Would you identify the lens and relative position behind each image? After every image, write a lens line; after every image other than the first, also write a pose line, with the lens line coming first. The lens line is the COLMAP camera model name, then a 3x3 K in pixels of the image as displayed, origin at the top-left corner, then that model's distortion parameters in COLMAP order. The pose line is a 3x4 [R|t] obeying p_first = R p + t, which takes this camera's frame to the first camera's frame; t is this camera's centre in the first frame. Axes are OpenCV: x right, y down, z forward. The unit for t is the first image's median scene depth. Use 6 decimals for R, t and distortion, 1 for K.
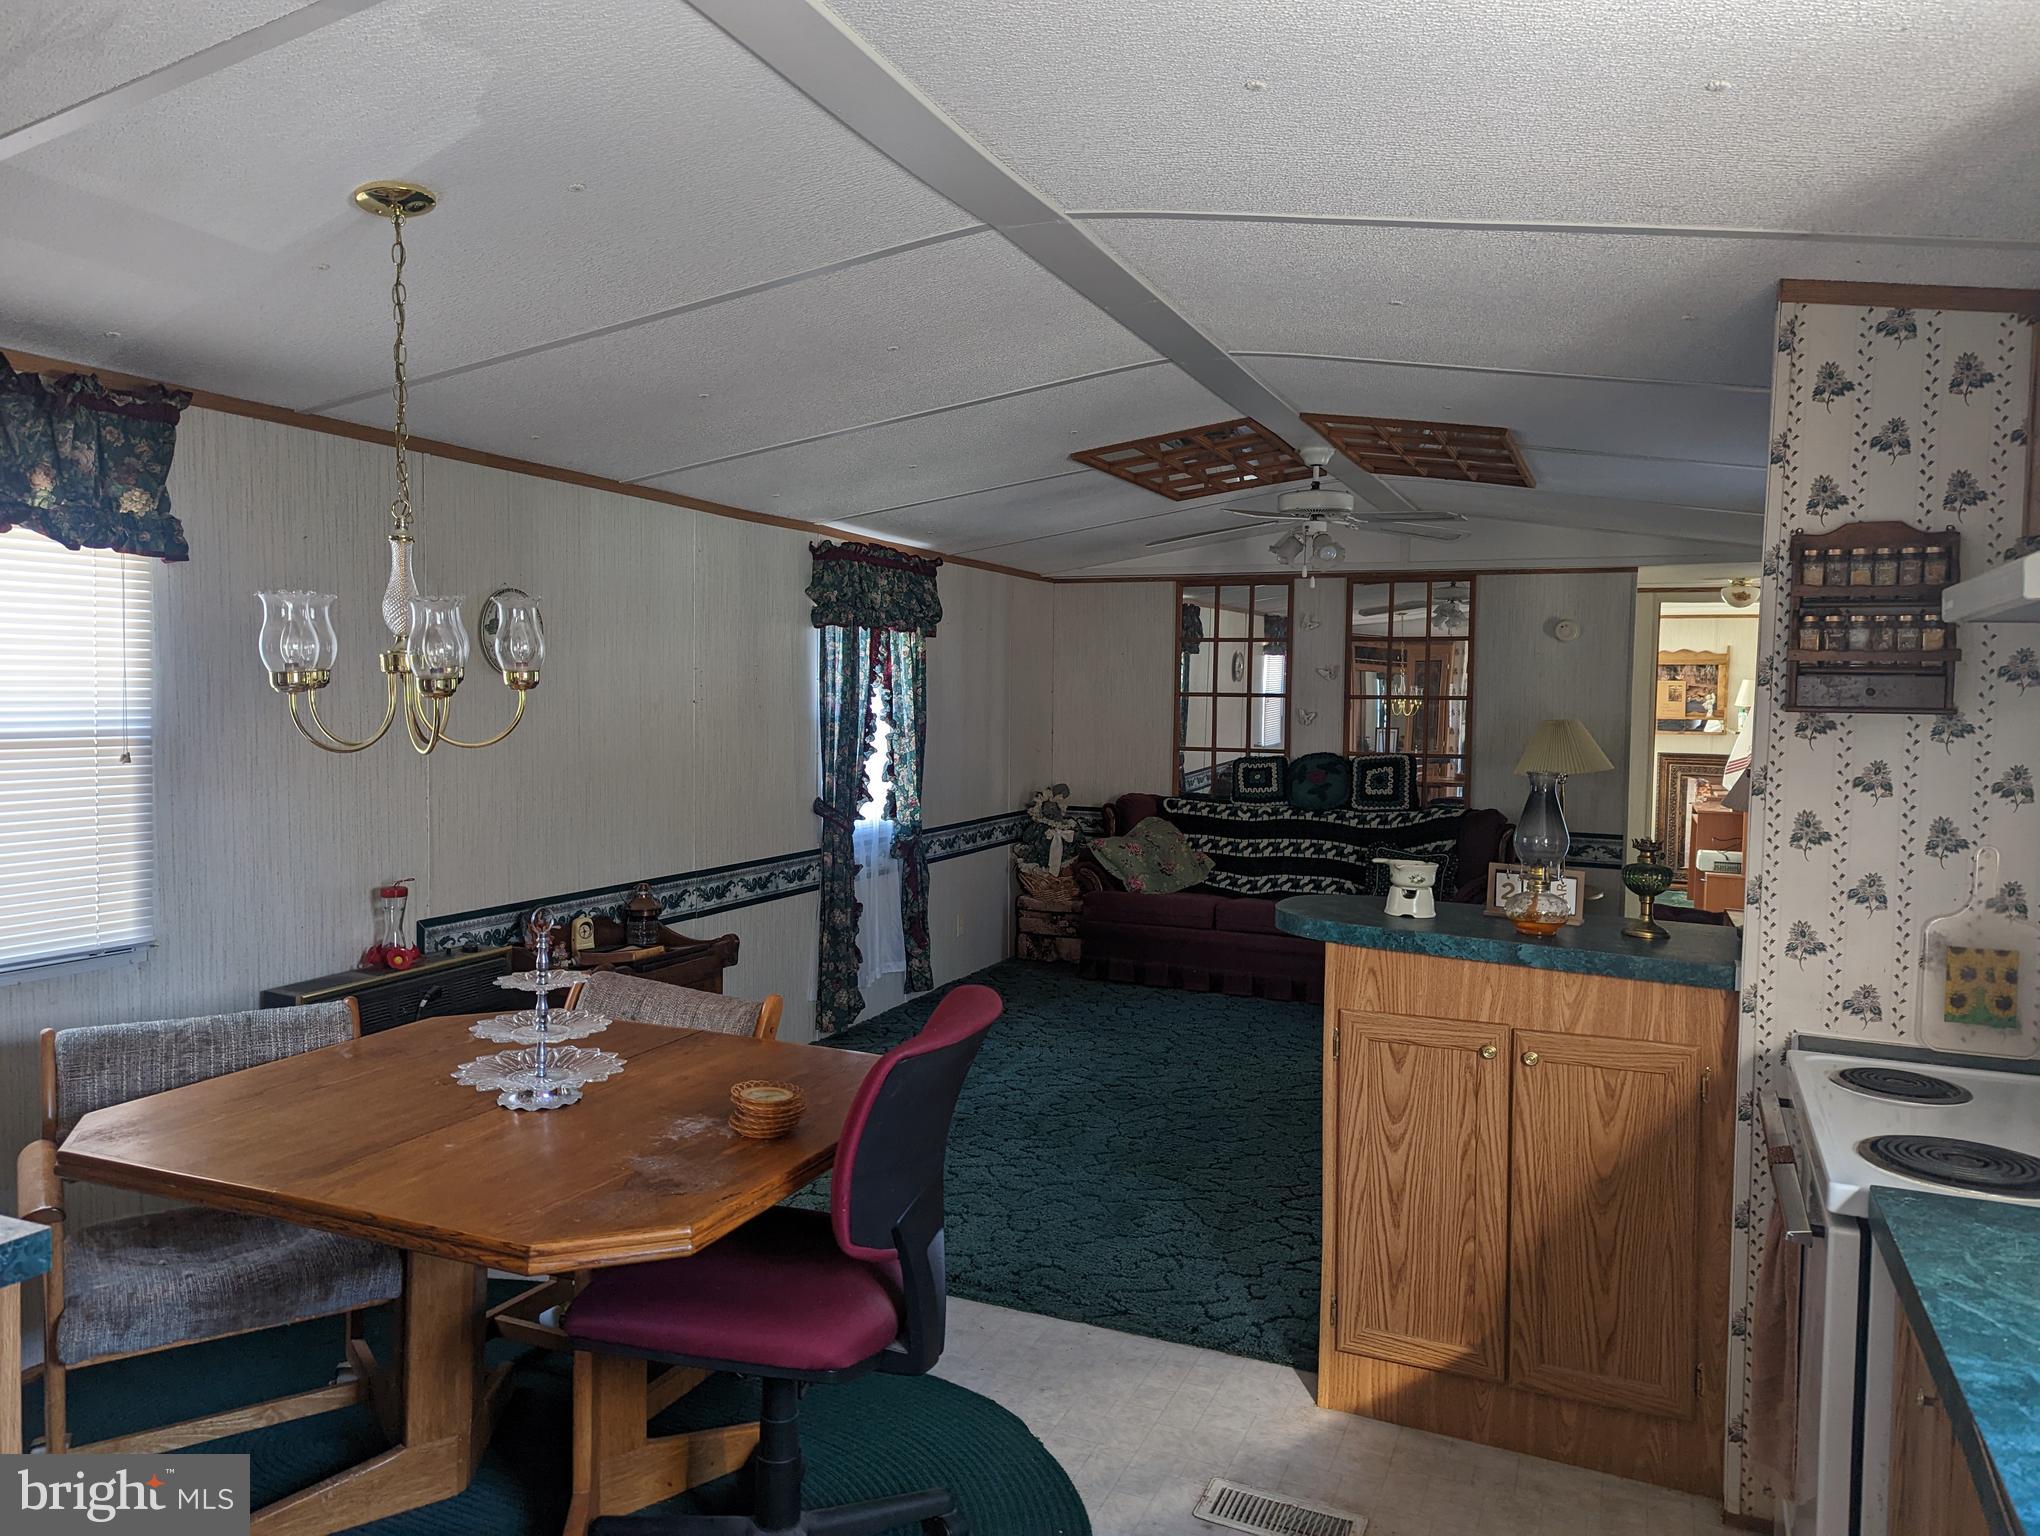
lens RADIAL K [[1420.7, 0, 1020.0], [0, 1420.7, 768.0], [0, 0, 1]] dist [0.077041, -0.088386]
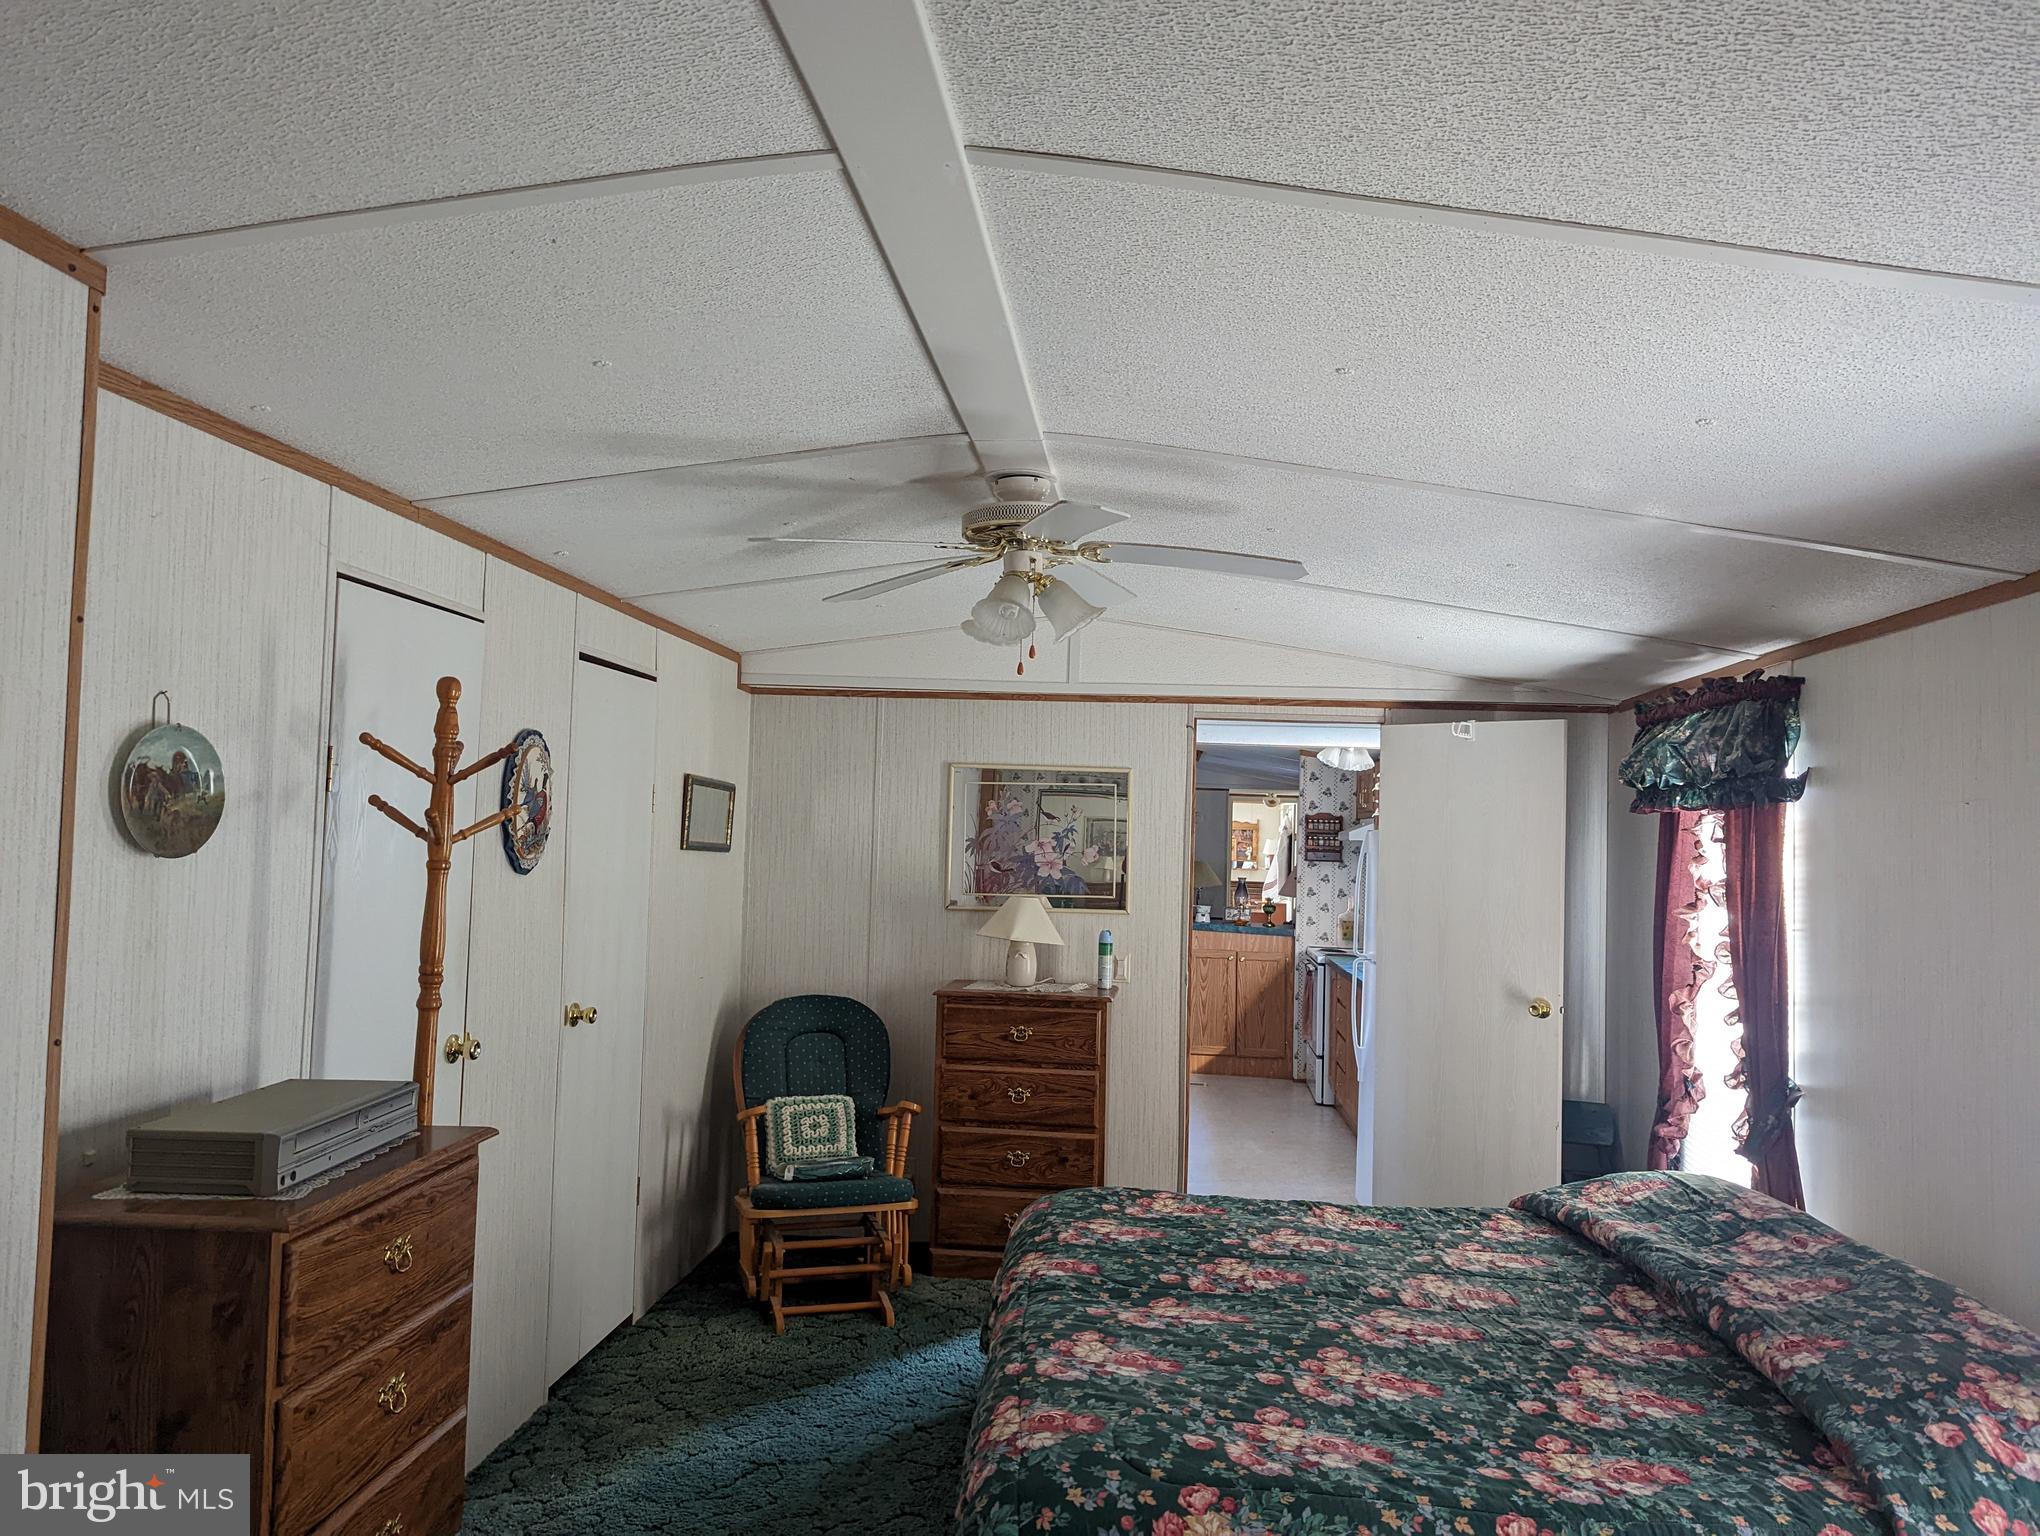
lens RADIAL K [[1420.9, 0, 1027.9], [0, 1420.9, 763.8], [0, 0, 1]] dist [0.074063, -0.079661]
pose [[0.949241, 0.030133, 0.313103, -0.596381], [0.000655, 0.995209, -0.097765, 0.032297], [-0.314549, 0.093007, 0.944674, -1.038338]]
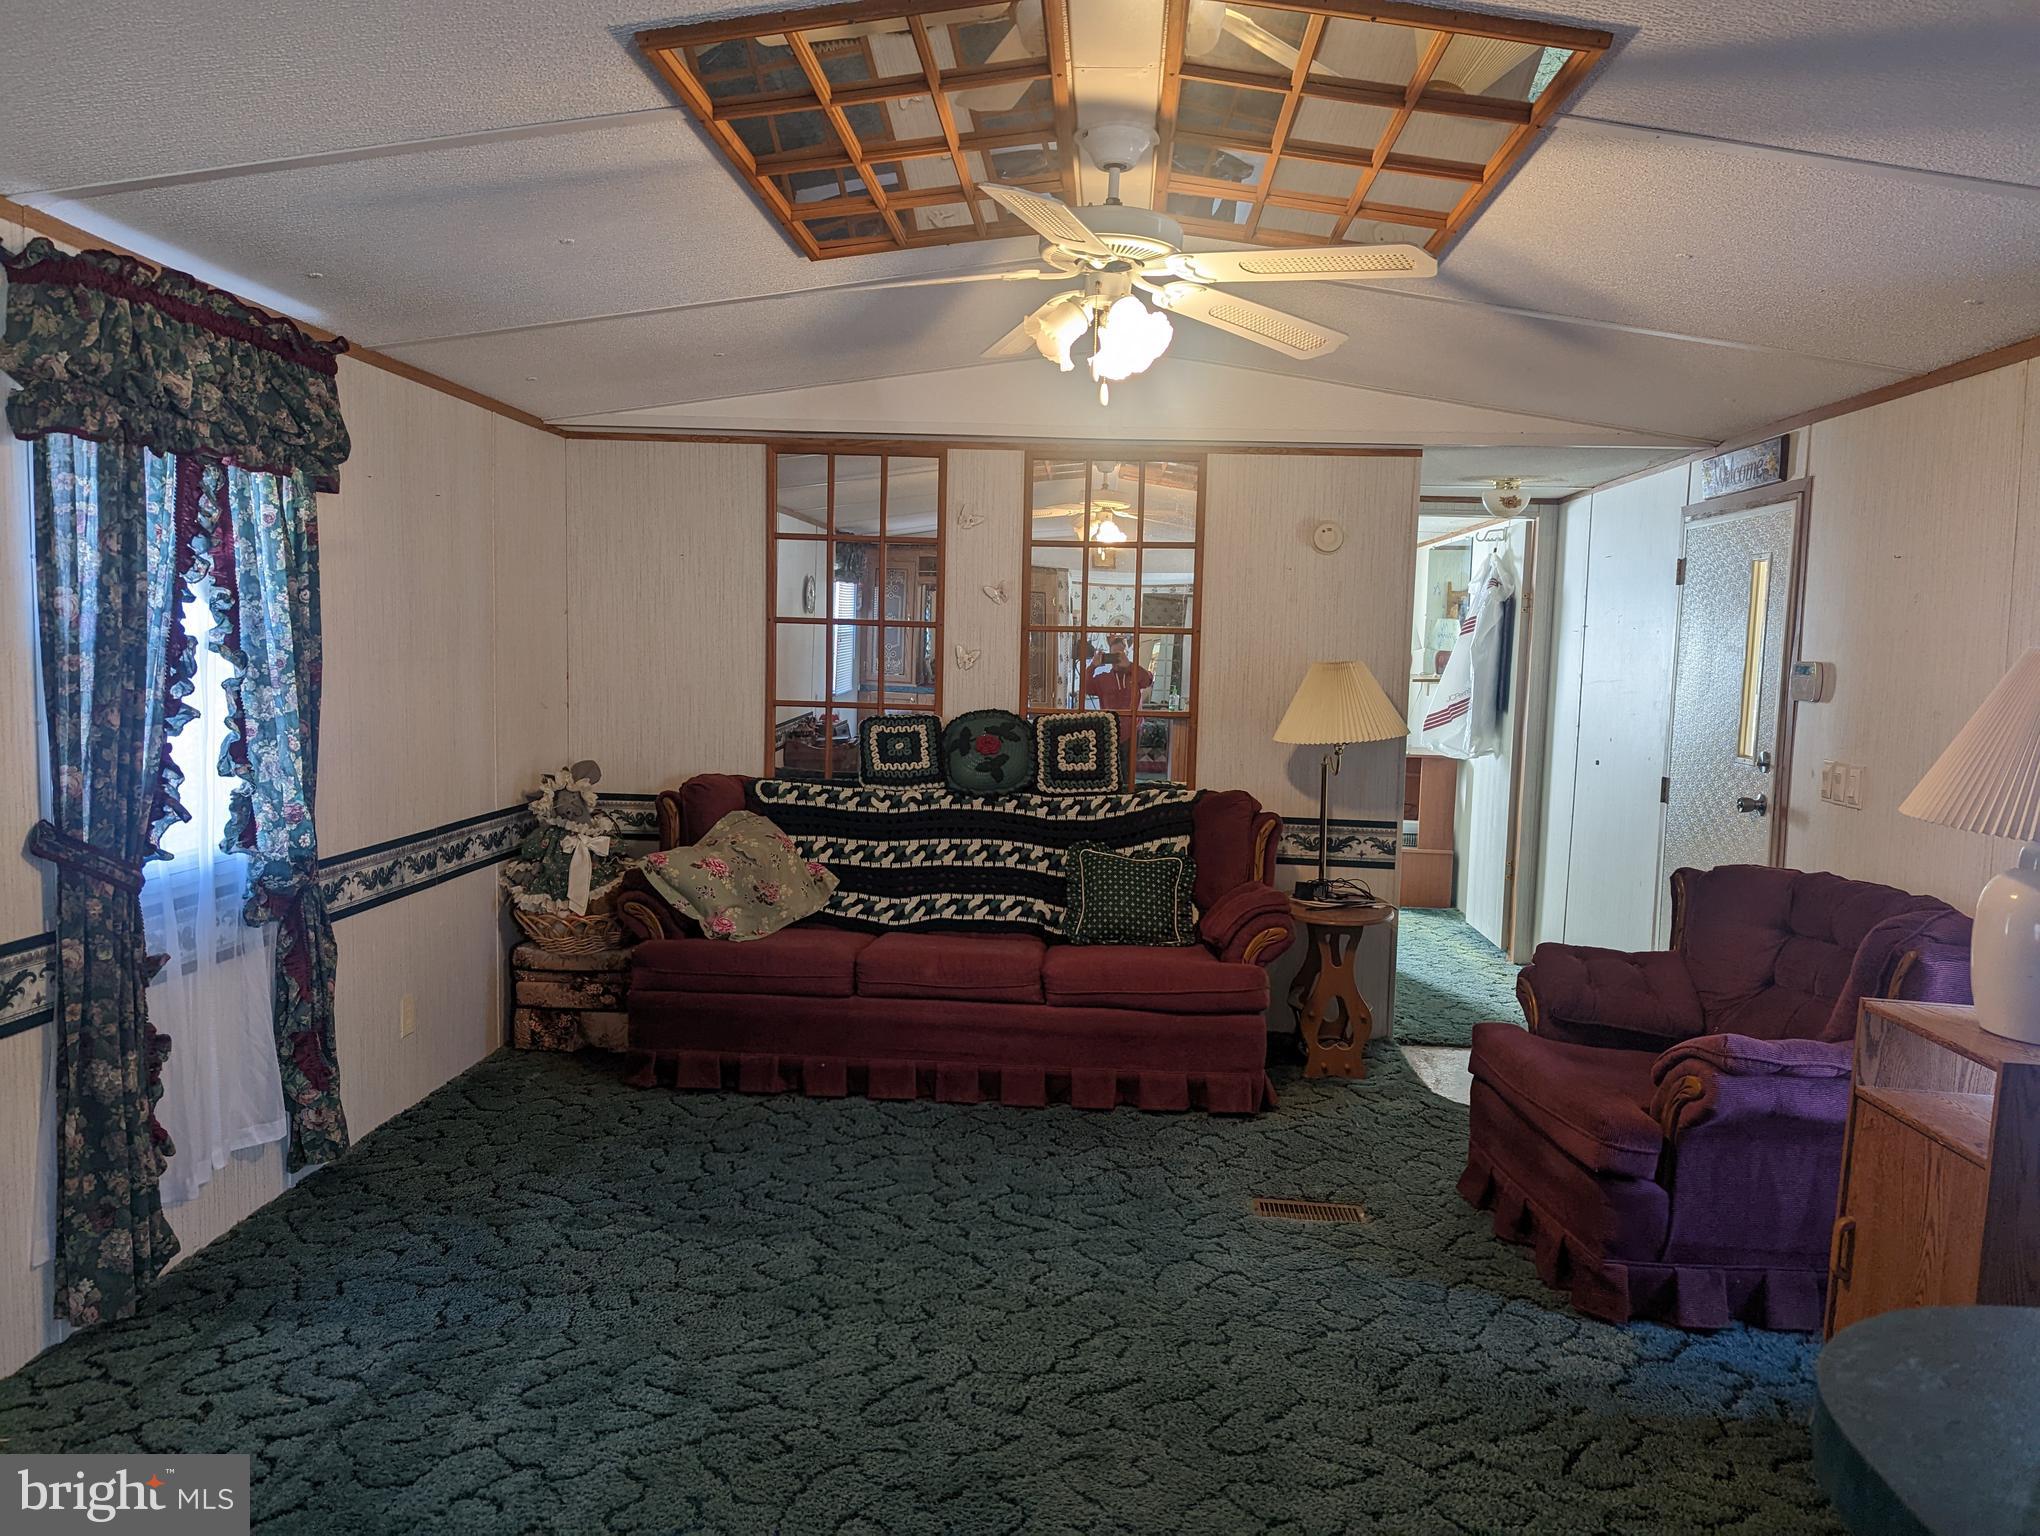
lens RADIAL K [[1420.9, 0, 1027.9], [0, 1420.9, 763.8], [0, 0, 1]] dist [0.074063, -0.079661]
pose [[0.939311, -0.017112, 0.342639, -0.004944], [0.004705, 0.999304, 0.037008, -0.012610], [-0.343034, -0.033150, 0.938738, 0.461281]]
